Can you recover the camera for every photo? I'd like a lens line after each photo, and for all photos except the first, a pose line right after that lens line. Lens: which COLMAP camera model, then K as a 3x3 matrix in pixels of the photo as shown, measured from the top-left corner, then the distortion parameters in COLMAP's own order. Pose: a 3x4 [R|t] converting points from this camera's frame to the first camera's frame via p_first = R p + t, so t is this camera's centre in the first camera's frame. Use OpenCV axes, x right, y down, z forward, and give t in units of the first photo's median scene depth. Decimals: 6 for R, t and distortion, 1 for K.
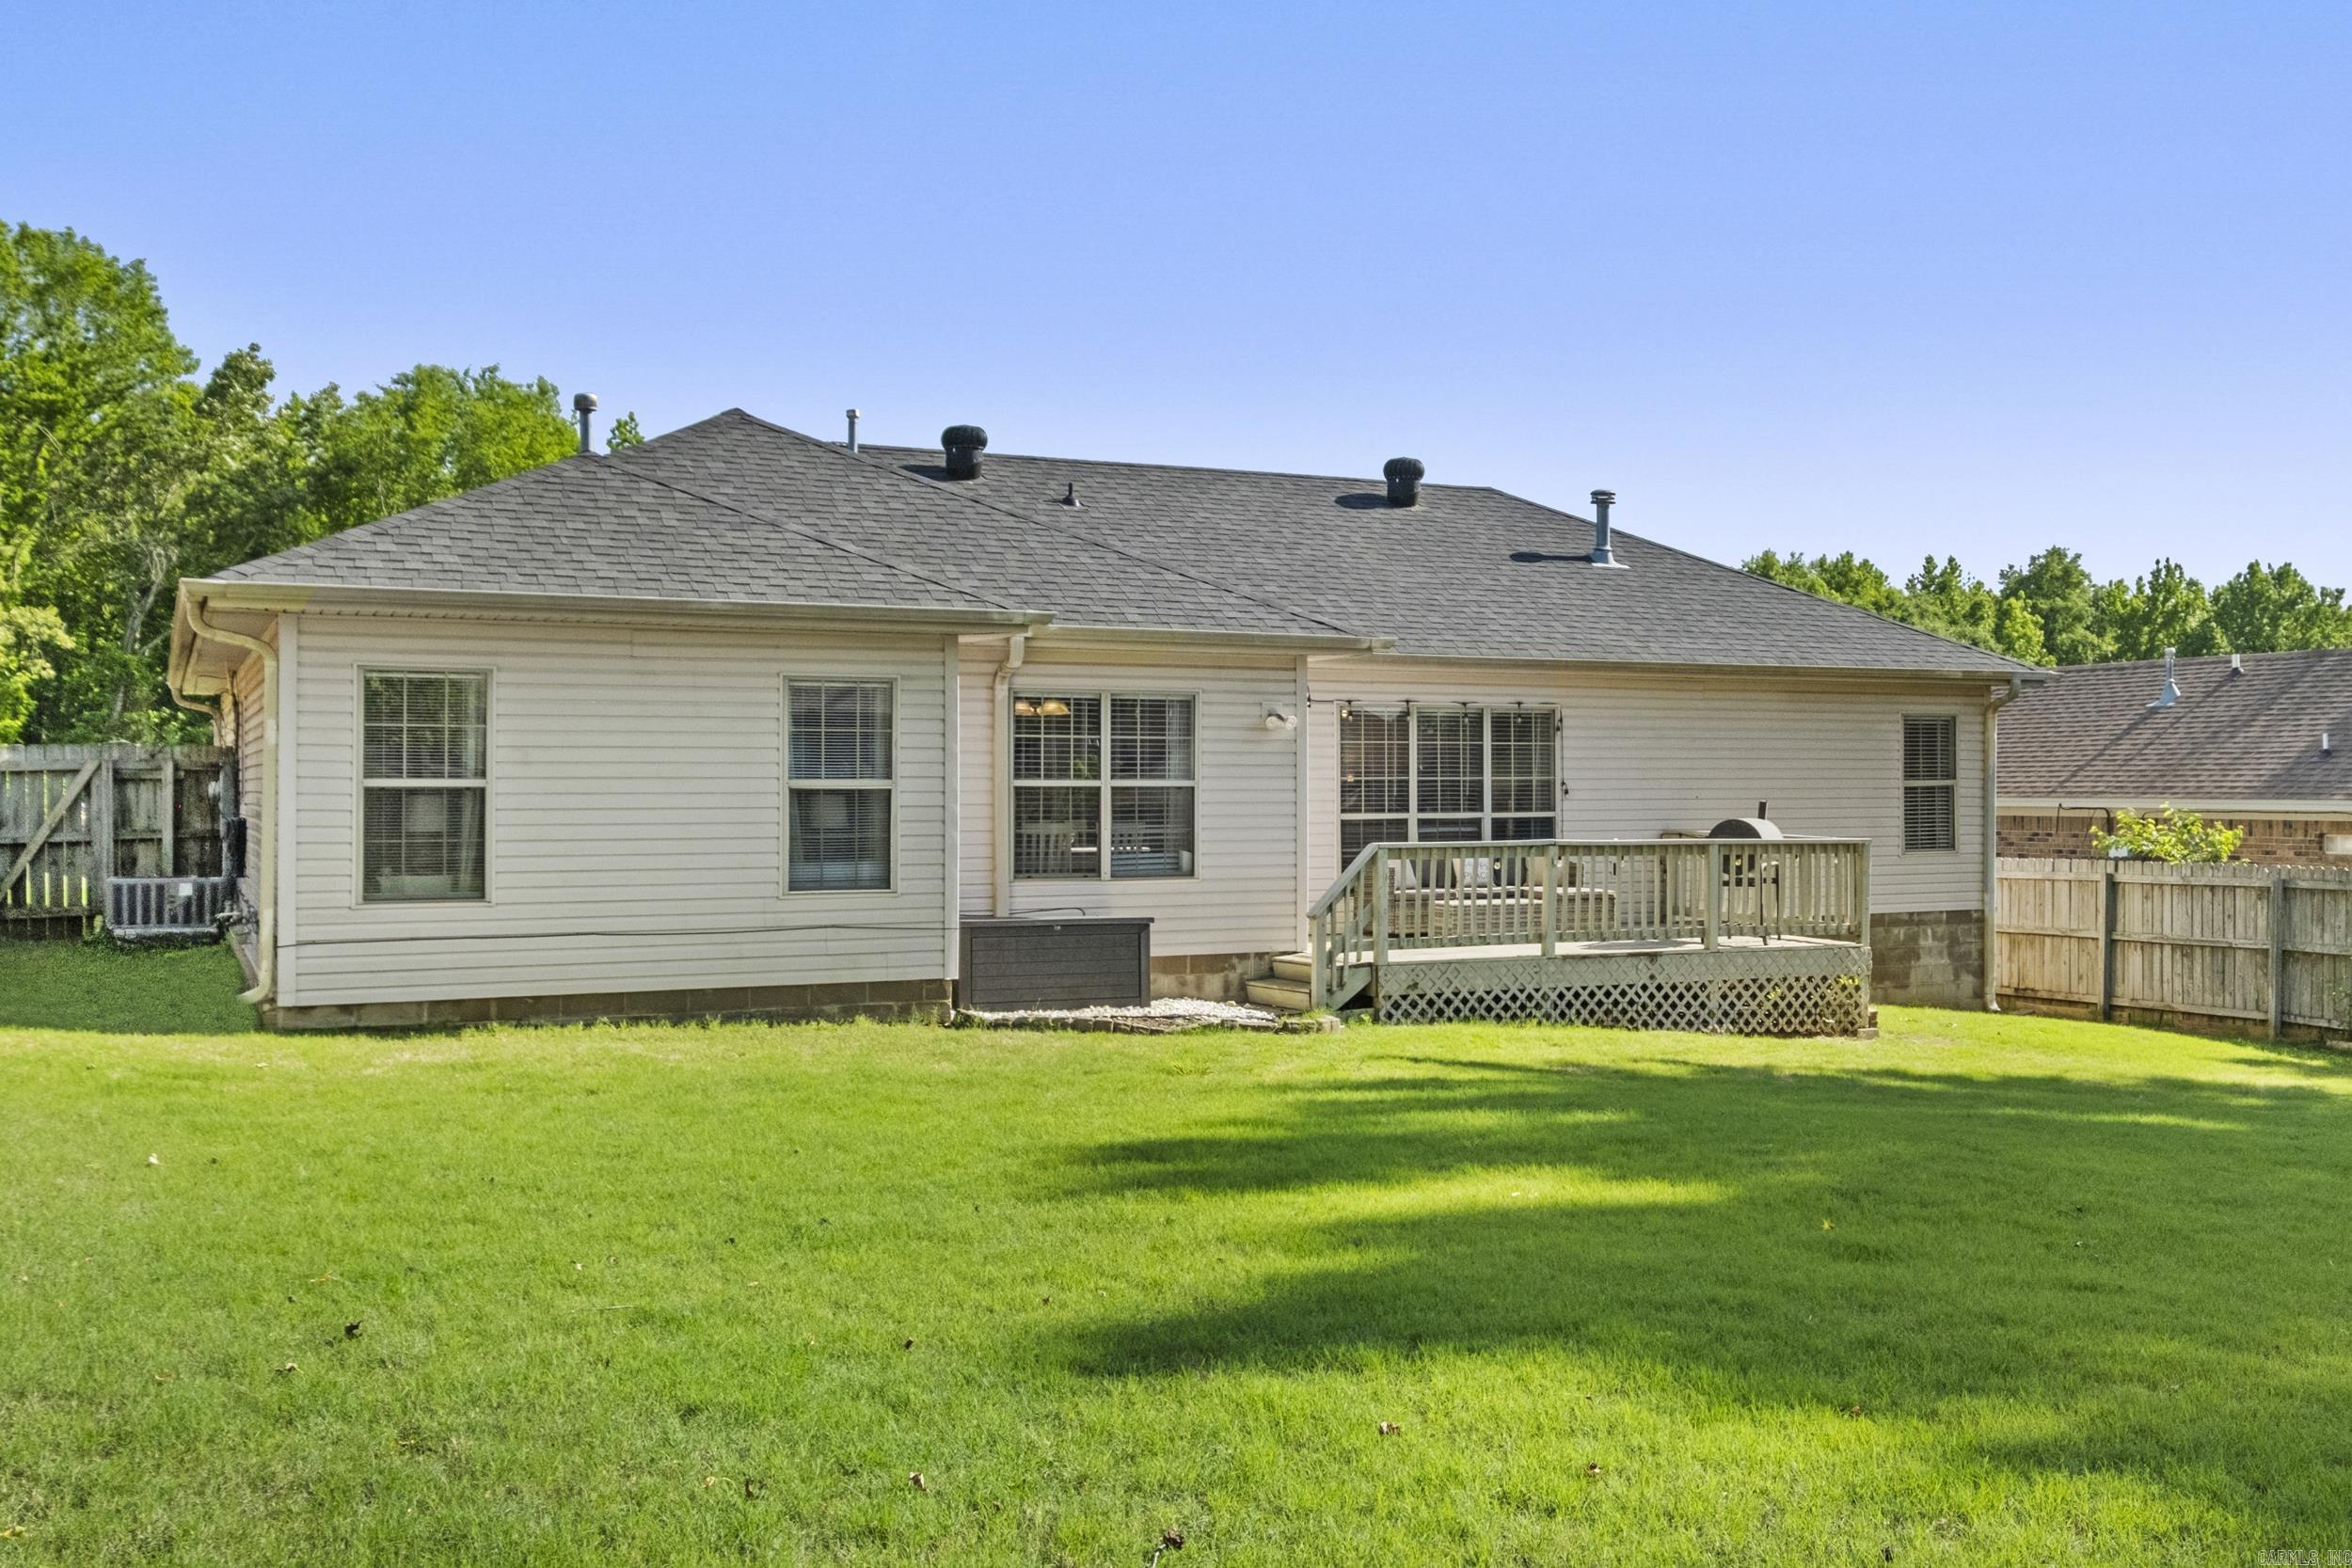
lens RADIAL K [[1824.8, 0, 1196.4], [0, 1824.8, 794.1], [0, 0, 1]] dist [0.006100, -0.004804]
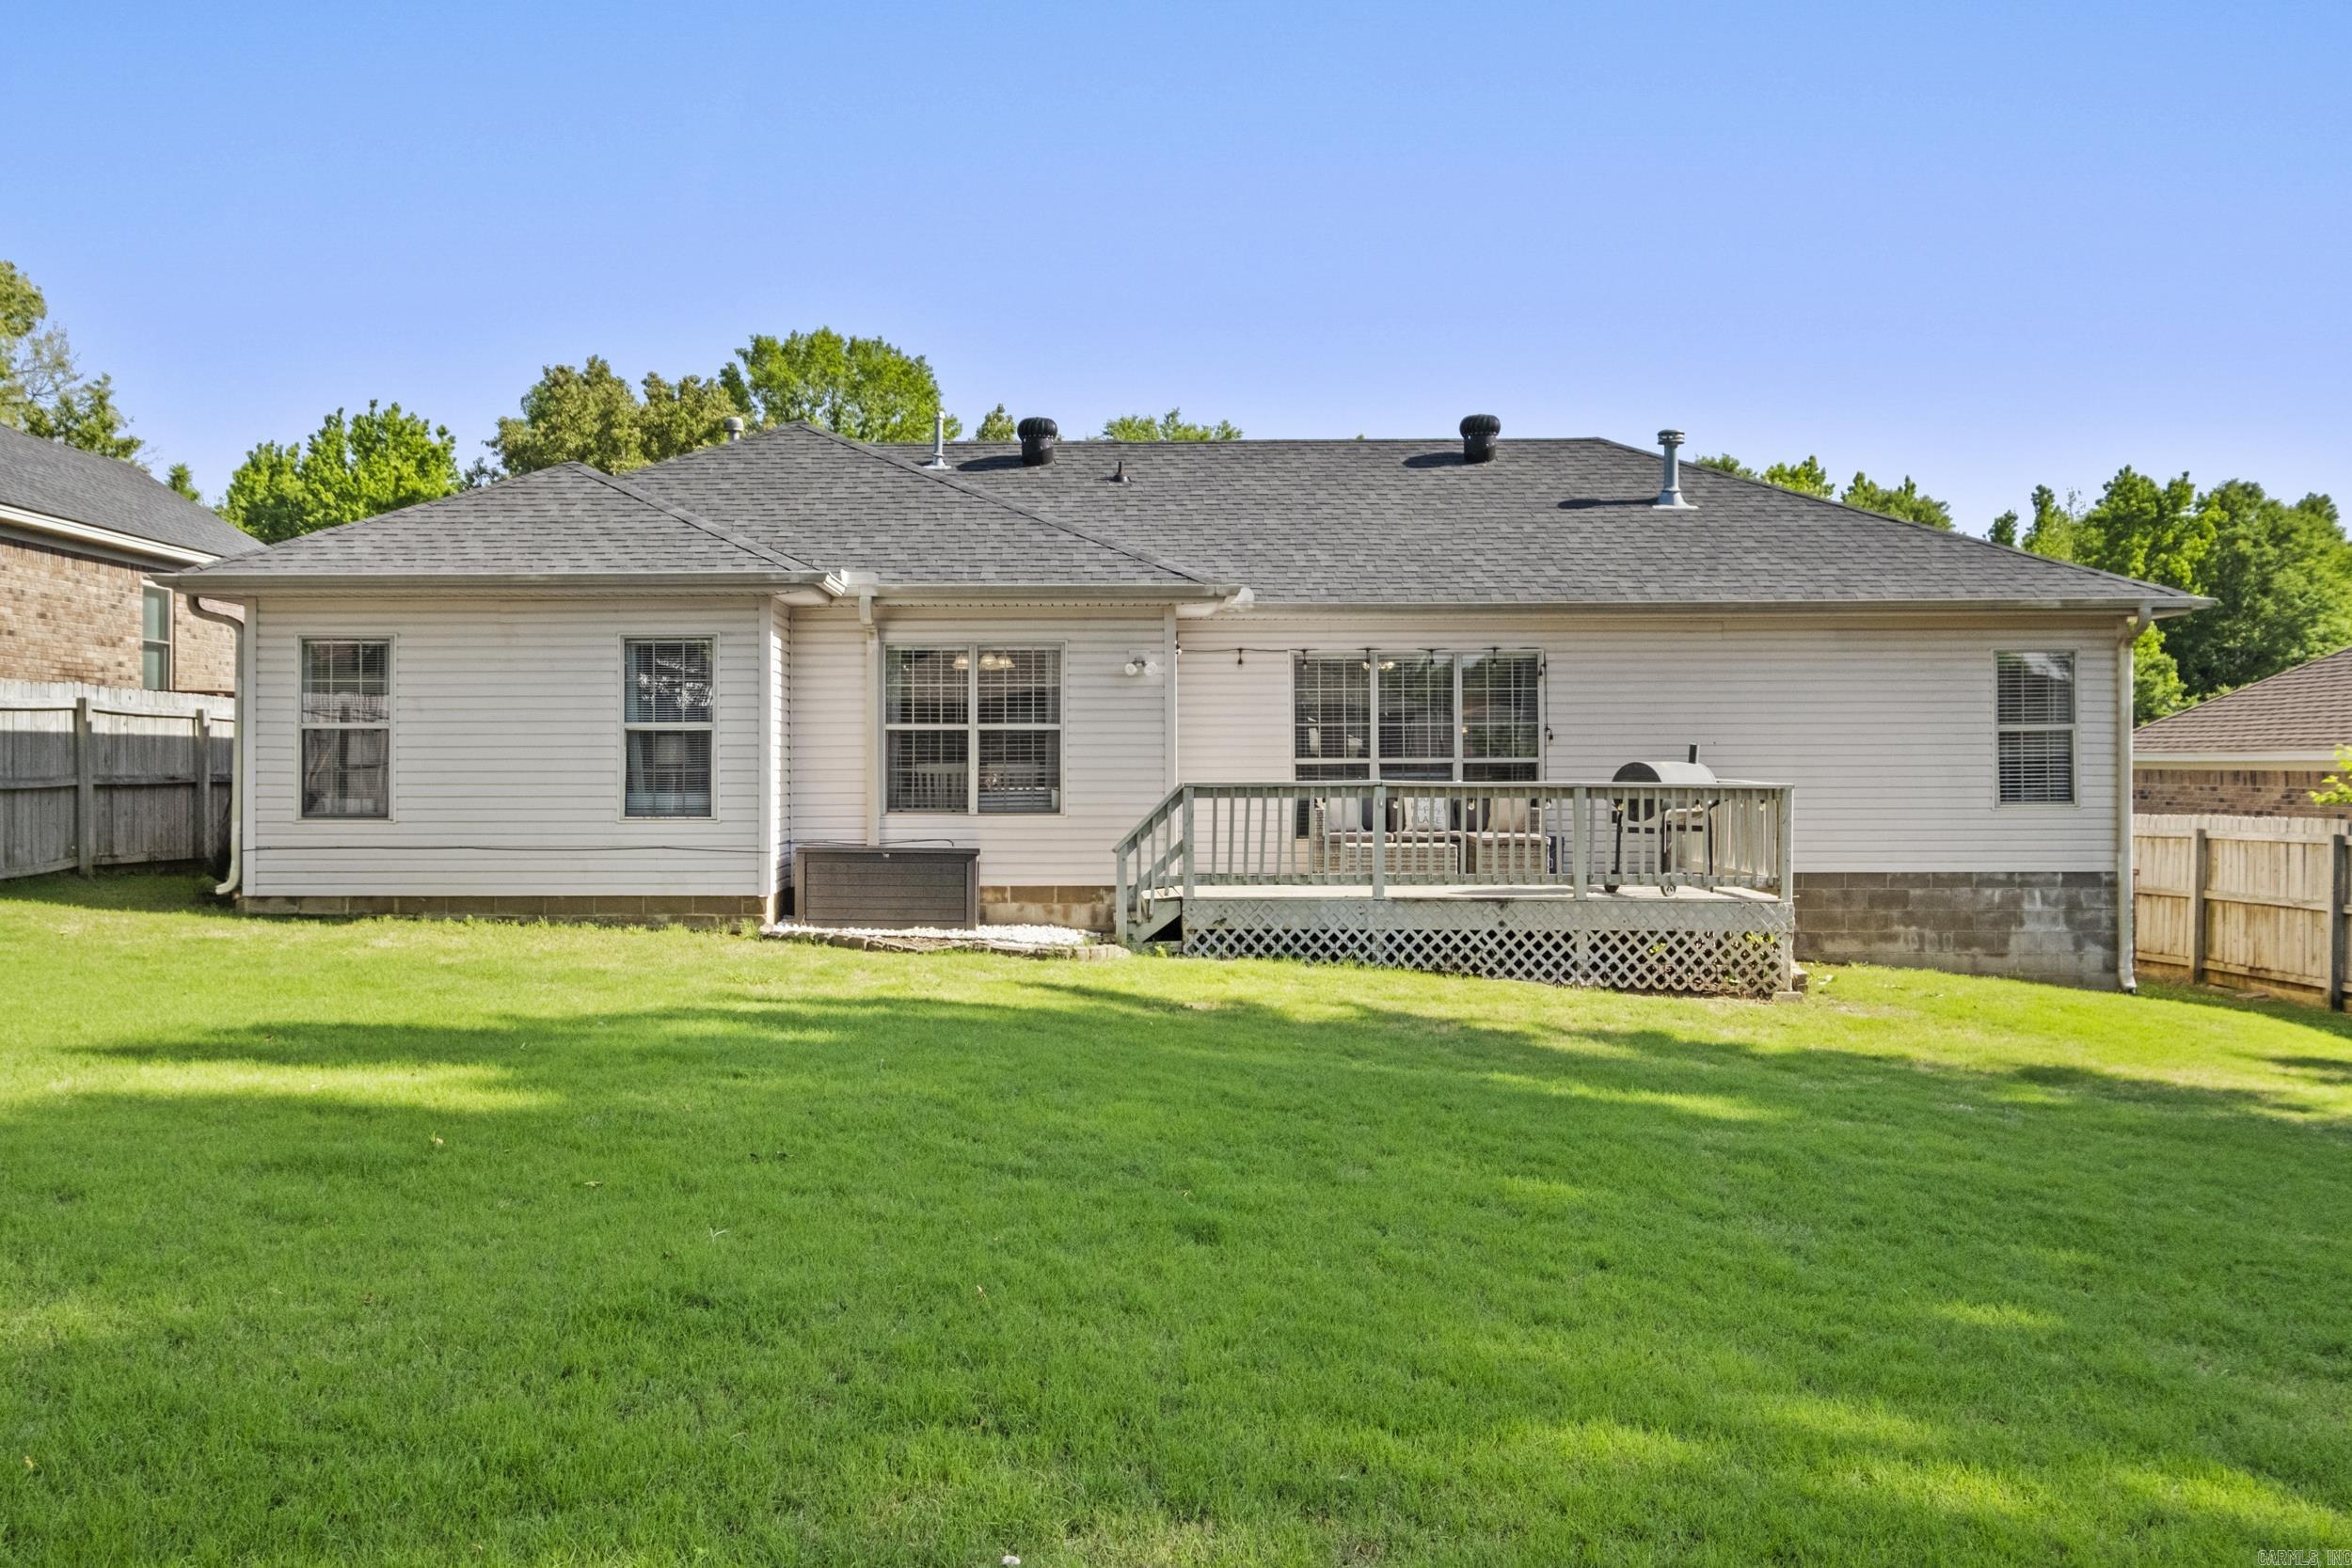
lens RADIAL K [[1599.7, 0, 1245.4], [0, 1599.7, 754.4], [0, 0, 1]] dist [-0.003725, 0.016785]
pose [[0.918493, -0.002173, -0.395431, 0.470197], [-0.000614, 0.999976, -0.006920, 0.016675], [0.395436, 0.006599, 0.918470, 0.170709]]
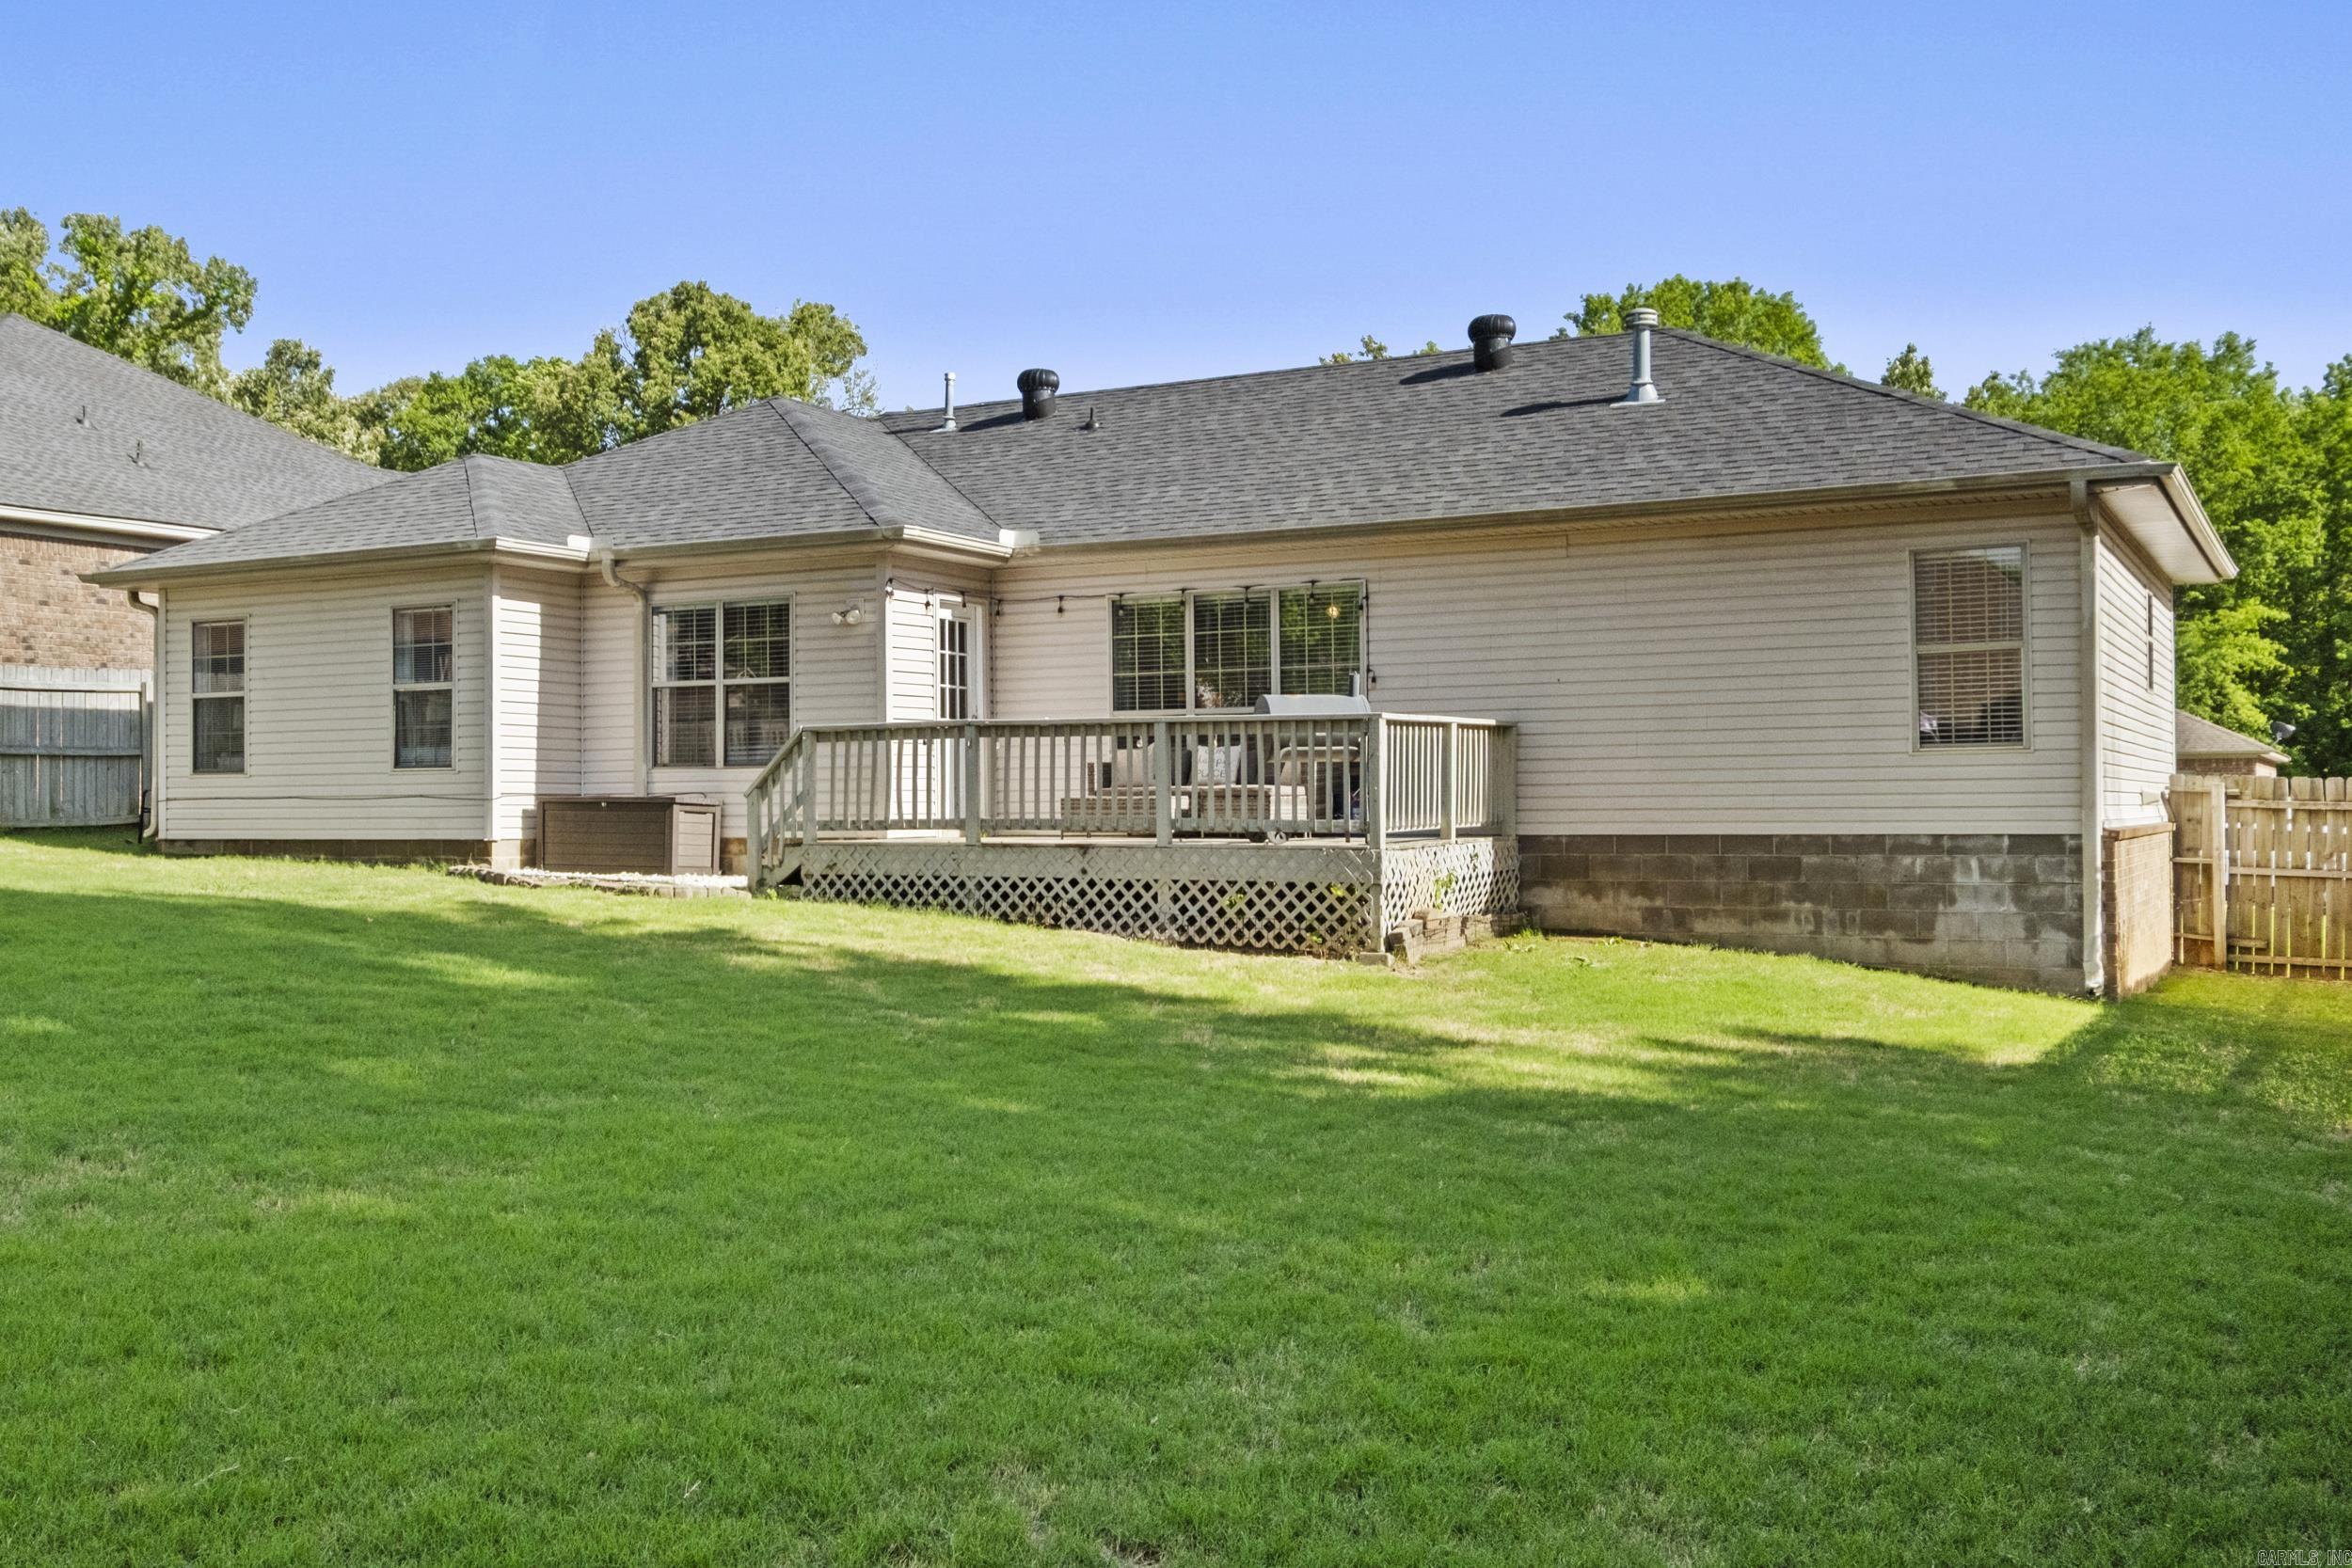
lens RADIAL K [[1824.8, 0, 1172.4], [0, 1824.8, 788.9], [0, 0, 1]] dist [0.006100, -0.004804]
pose [[0.686144, -0.003141, -0.727459, 0.940237], [0.009618, 0.999942, 0.004754, 0.055949], [0.727402, -0.010259, 0.686135, 0.419590]]
